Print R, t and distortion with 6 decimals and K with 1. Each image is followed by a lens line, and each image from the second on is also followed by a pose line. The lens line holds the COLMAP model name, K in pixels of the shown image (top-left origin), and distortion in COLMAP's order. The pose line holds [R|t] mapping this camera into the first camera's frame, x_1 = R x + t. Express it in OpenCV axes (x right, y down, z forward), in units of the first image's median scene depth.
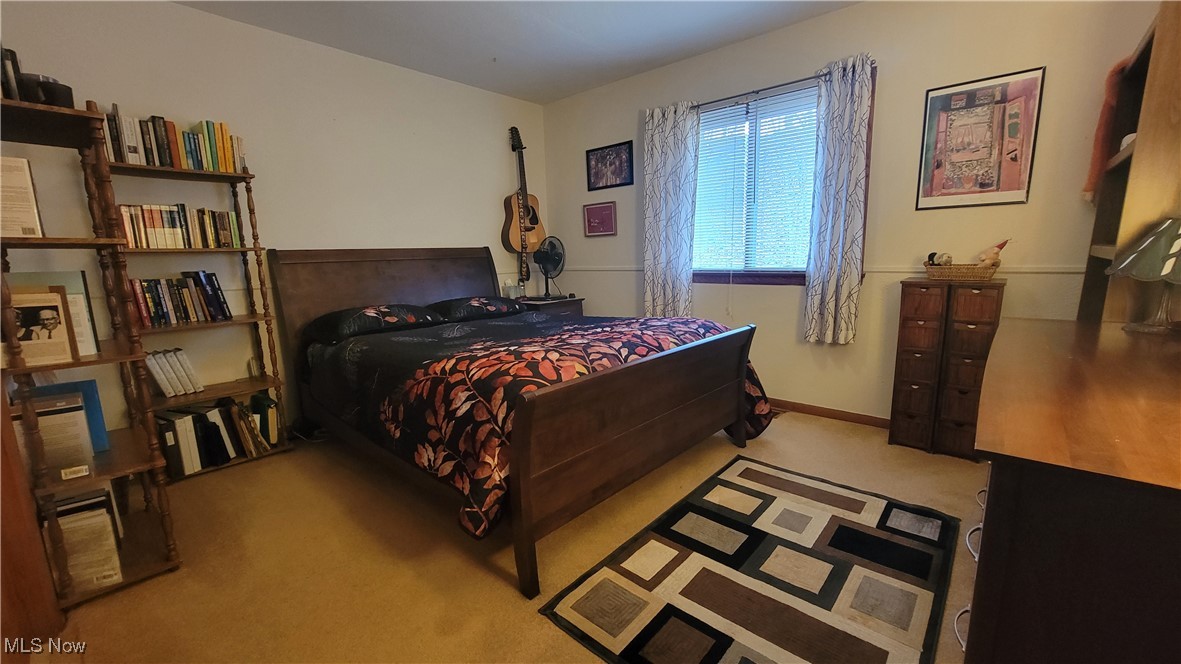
lens RADIAL K [[476.1, 0, 590.7], [0, 476.1, 331.9], [0, 0, 1]] dist [-0.003498, -0.000167]
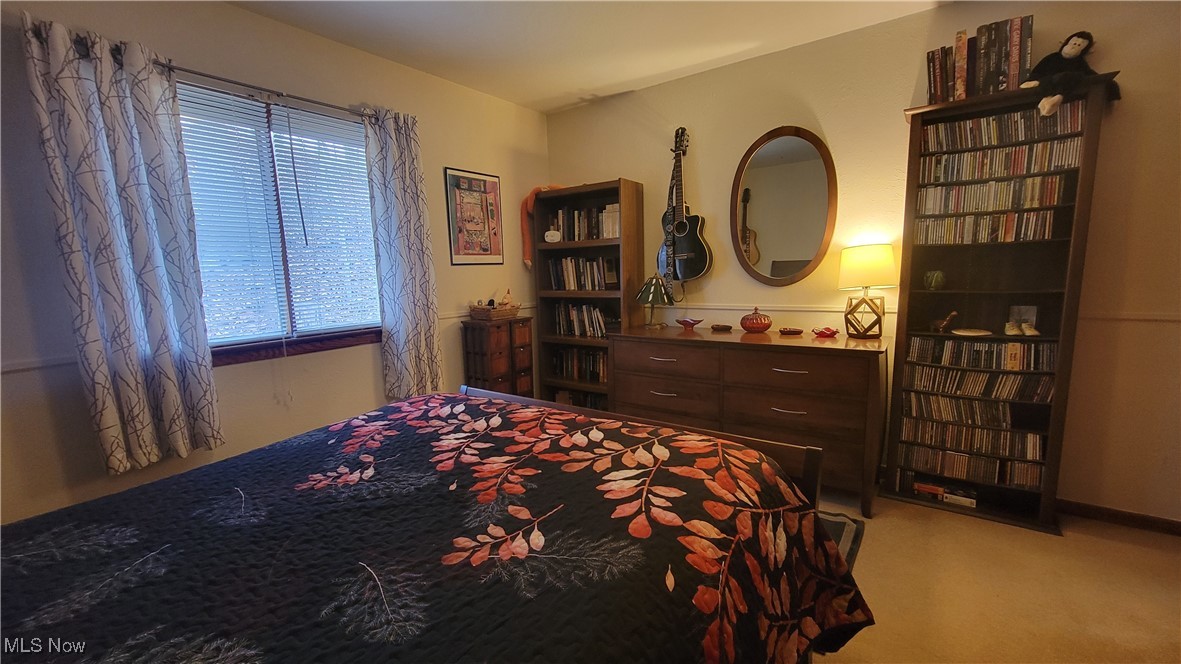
lens RADIAL K [[476.1, 0, 592.6], [0, 476.1, 339.8], [0, 0, 1]] dist [-0.003498, -0.000167]
pose [[-0.089749, -0.114266, 0.989388, -0.562202], [0.204188, 0.970185, 0.130570, -0.164941], [-0.974809, 0.213740, -0.063741, 0.802139]]
